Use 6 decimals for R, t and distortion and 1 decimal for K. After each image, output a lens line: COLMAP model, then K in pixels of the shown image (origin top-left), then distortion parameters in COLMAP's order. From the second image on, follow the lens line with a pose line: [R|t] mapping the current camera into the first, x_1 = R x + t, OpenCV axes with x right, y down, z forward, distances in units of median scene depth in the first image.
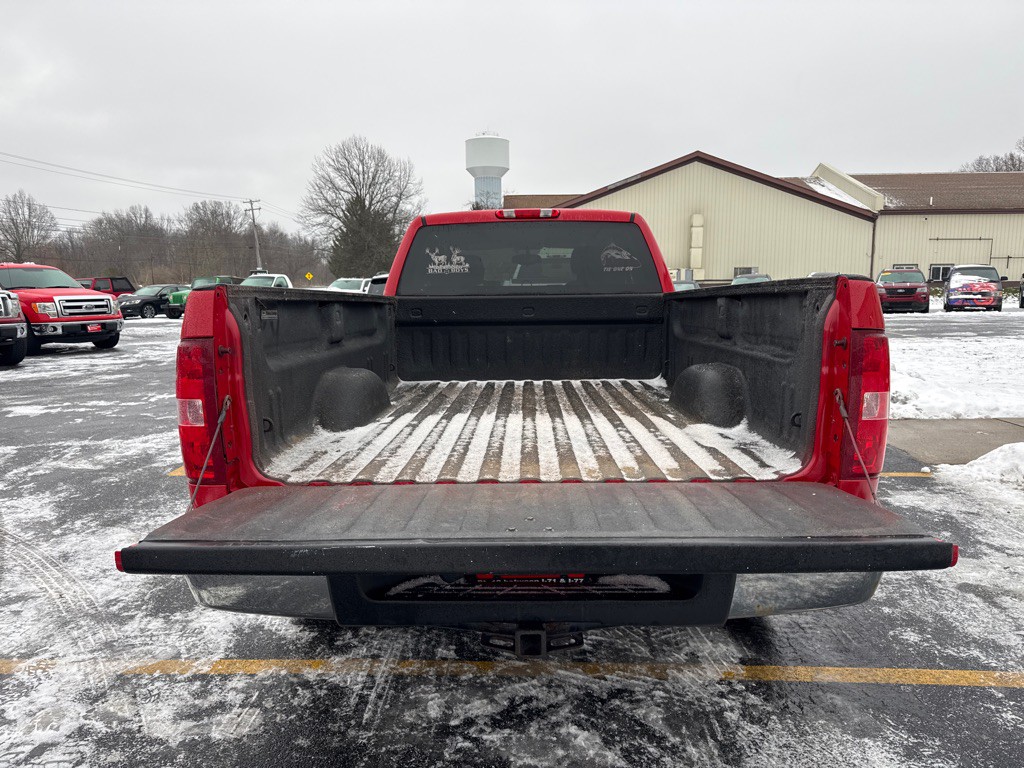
lens RADIAL K [[715.2, 0, 510.9], [0, 715.2, 390.0], [0, 0, 1]] dist [0.037510, -0.037495]
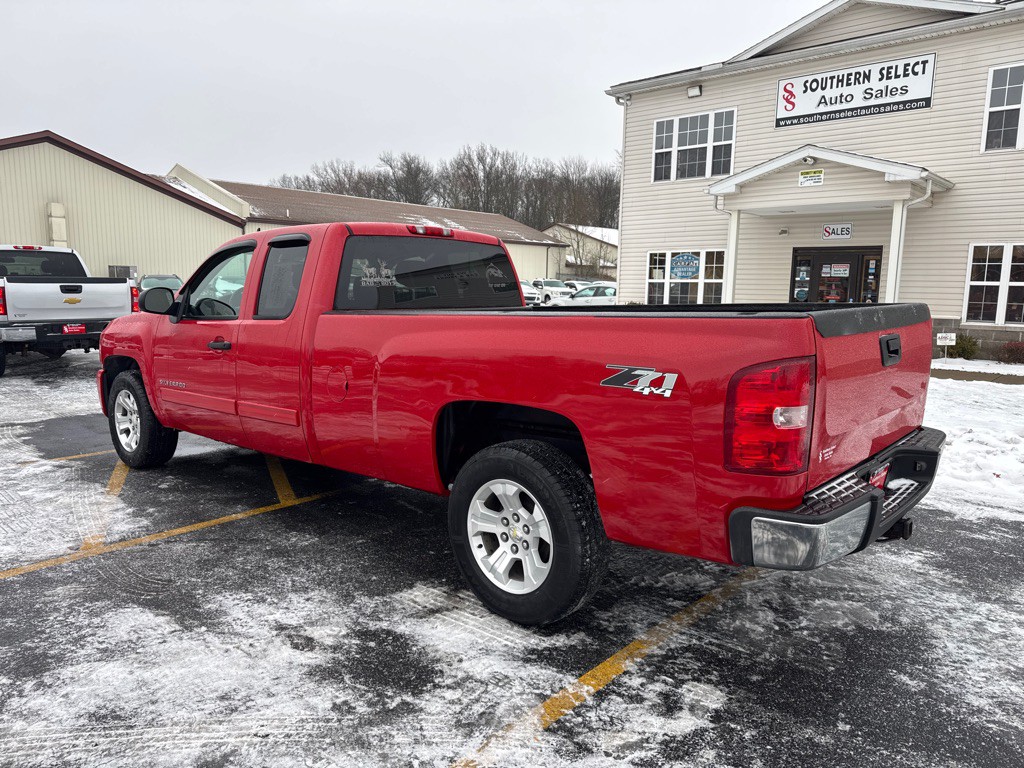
lens RADIAL K [[715.2, 0, 503.2], [0, 715.2, 389.0], [0, 0, 1]] dist [0.037510, -0.037495]
pose [[0.653596, -0.095128, 0.750842, -0.719393], [0.095967, 0.994479, 0.042457, -0.049478], [-0.750735, 0.044307, 0.659116, 0.241118]]
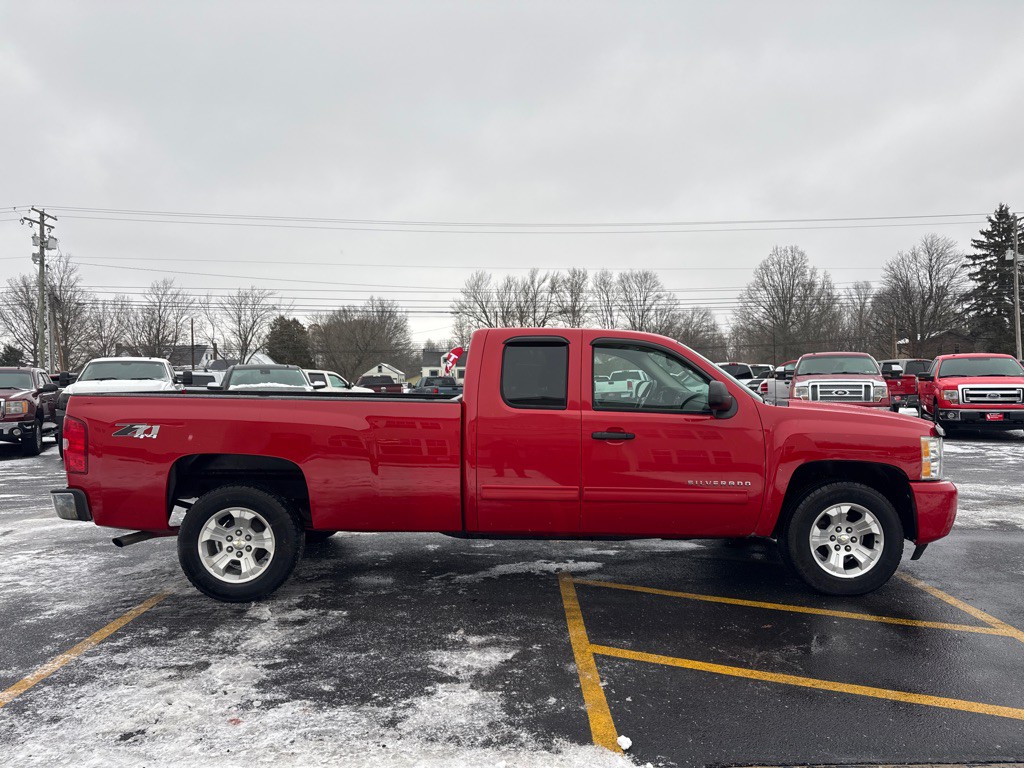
lens RADIAL K [[715.2, 0, 513.6], [0, 715.2, 380.8], [0, 0, 1]] dist [0.037510, -0.037495]
pose [[0.043495, 0.011939, -0.998982, 1.326622], [-0.133984, 0.990965, 0.006010, -0.181187], [0.990028, 0.133586, 0.044702, 1.021854]]
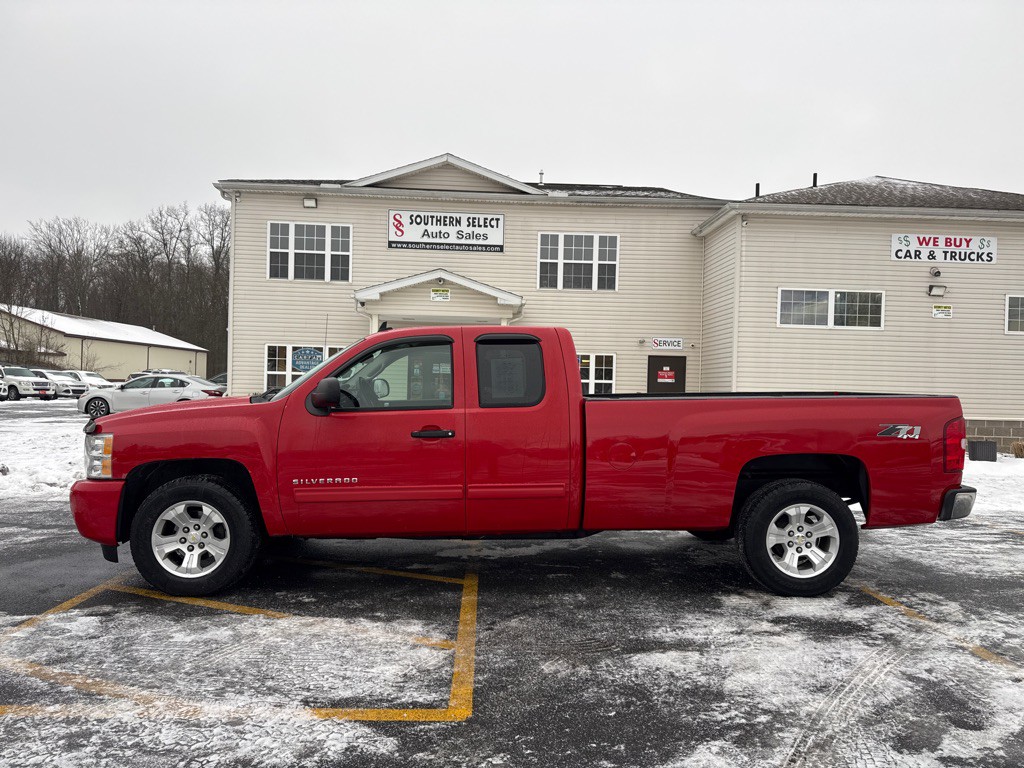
lens RADIAL K [[715.2, 0, 511.6], [0, 715.2, 383.4], [0, 0, 1]] dist [0.037510, -0.037495]
pose [[-0.060943, 0.010488, 0.998086, -1.280440], [0.124578, 0.992206, -0.002819, -0.167084], [-0.990336, 0.124168, -0.061774, 1.186541]]
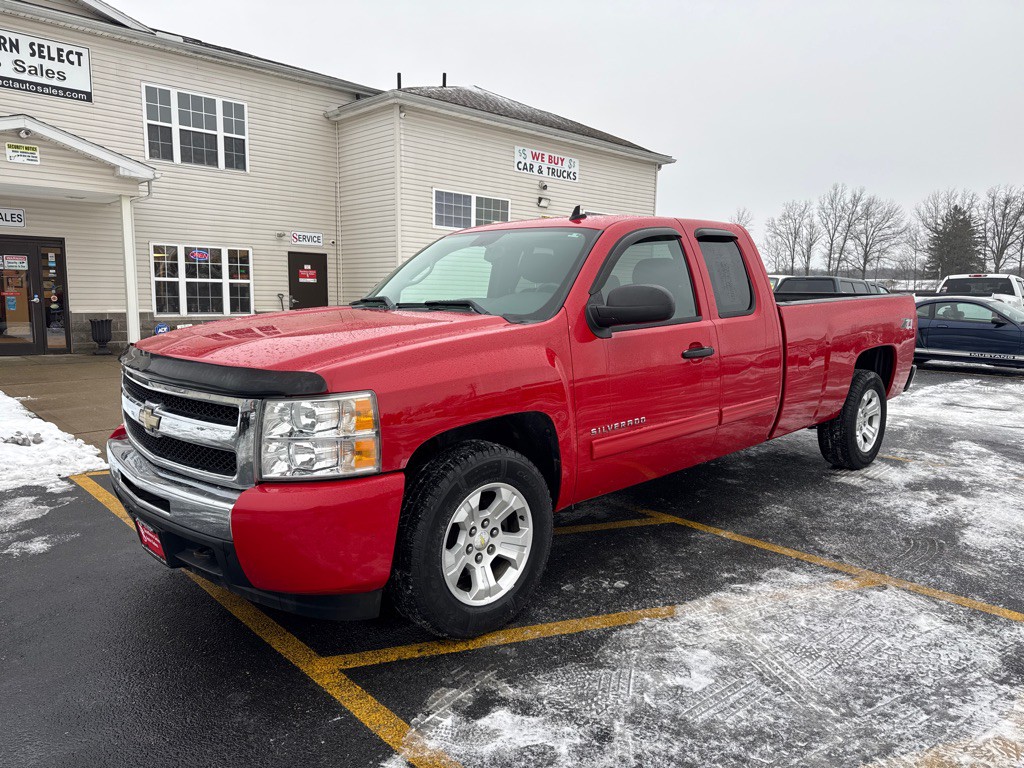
lens RADIAL K [[715.2, 0, 517.9], [0, 715.2, 385.7], [0, 0, 1]] dist [0.037510, -0.037495]
pose [[-0.711142, -0.089773, 0.697293, -0.652565], [0.095696, 0.970223, 0.222509, -0.285972], [-0.696505, 0.224964, -0.681375, 2.014679]]
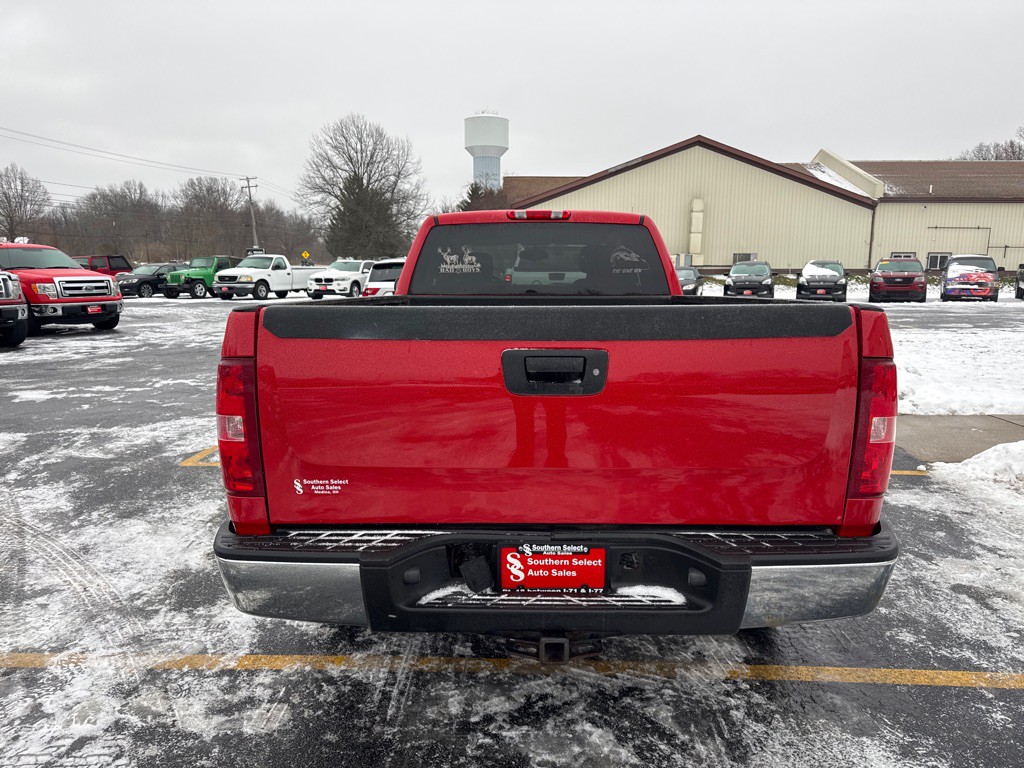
lens RADIAL K [[715.2, 0, 514.6], [0, 715.2, 390.3], [0, 0, 1]] dist [0.037510, -0.037495]
pose [[0.999882, 0.011479, 0.010228, -0.018616], [-0.011741, 0.999594, 0.025947, -0.023645], [-0.009926, -0.026064, 0.999611, -0.019916]]
